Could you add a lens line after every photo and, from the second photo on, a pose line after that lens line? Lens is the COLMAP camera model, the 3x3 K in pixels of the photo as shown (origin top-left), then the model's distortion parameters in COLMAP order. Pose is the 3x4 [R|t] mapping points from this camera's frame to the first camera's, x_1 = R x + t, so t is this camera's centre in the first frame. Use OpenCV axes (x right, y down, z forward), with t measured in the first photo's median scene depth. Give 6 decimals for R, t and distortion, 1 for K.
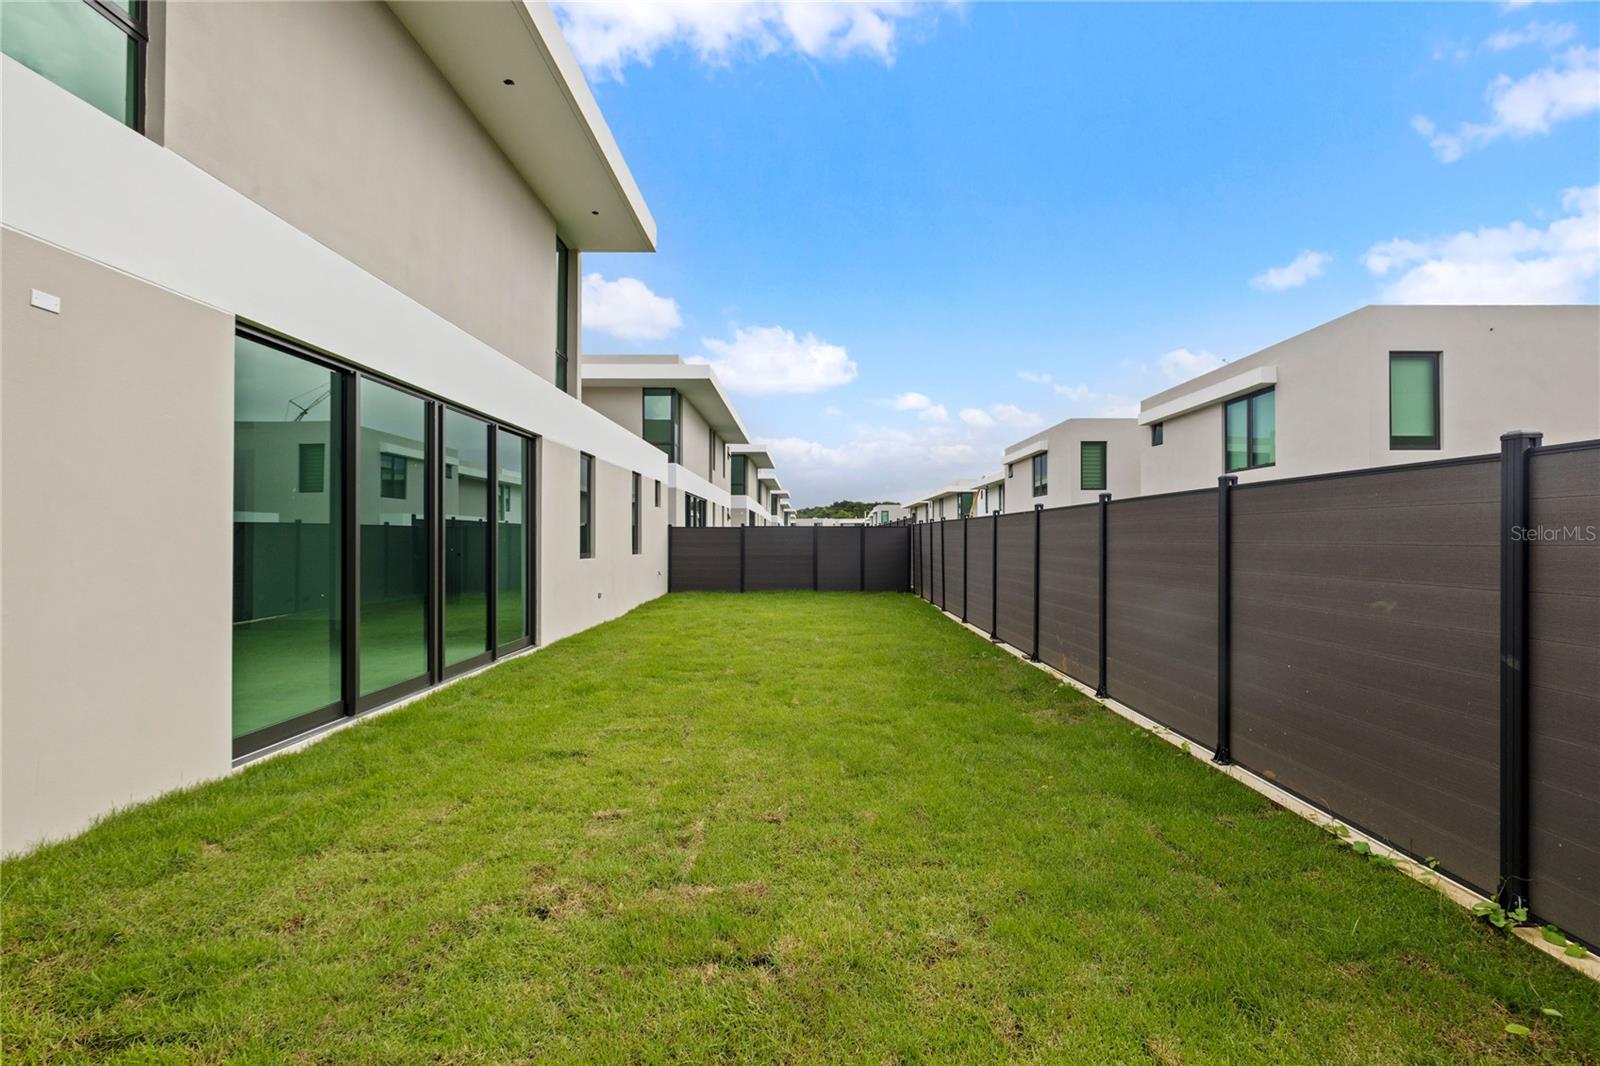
lens RADIAL K [[701.5, 0, 790.5], [0, 701.5, 532.7], [0, 0, 1]] dist [0.002533, 0.002145]
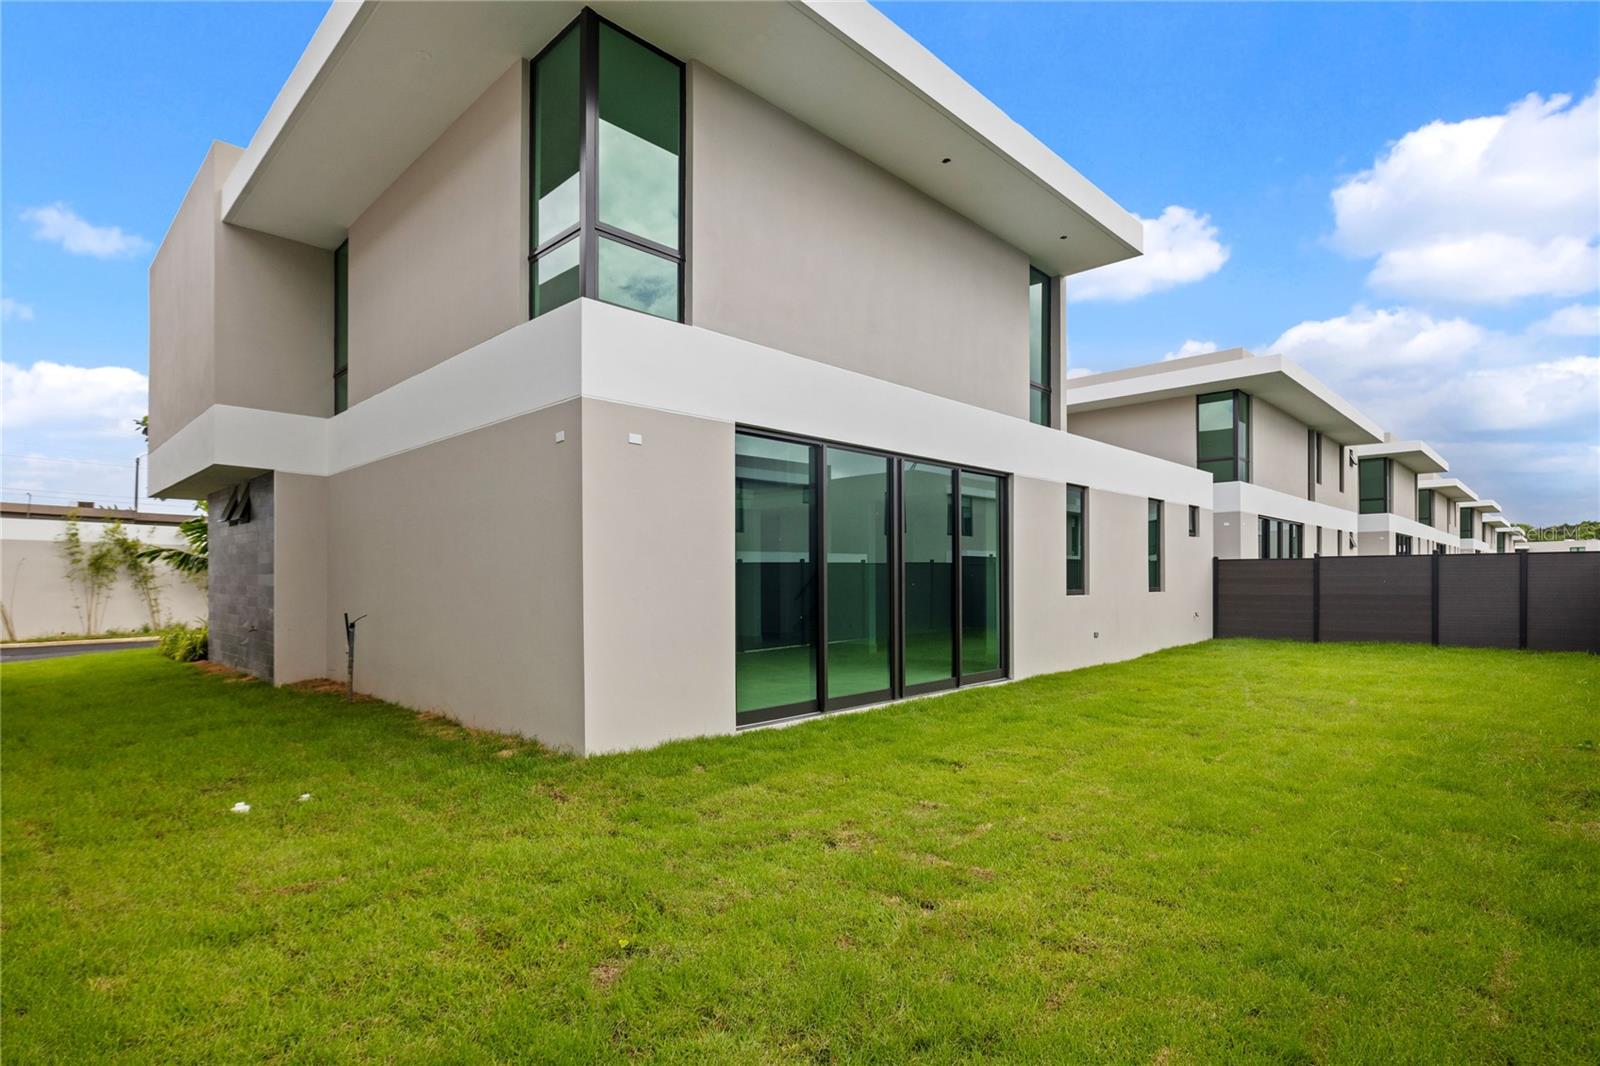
lens RADIAL K [[773.9, 0, 775.2], [0, 773.9, 575.4], [0, 0, 1]] dist [-0.012820, 0.003688]
pose [[0.715978, -0.005453, -0.698101, 0.249128], [0.011436, 0.999927, 0.003918, 0.002837], [0.698029, -0.010789, 0.715988, -0.061532]]
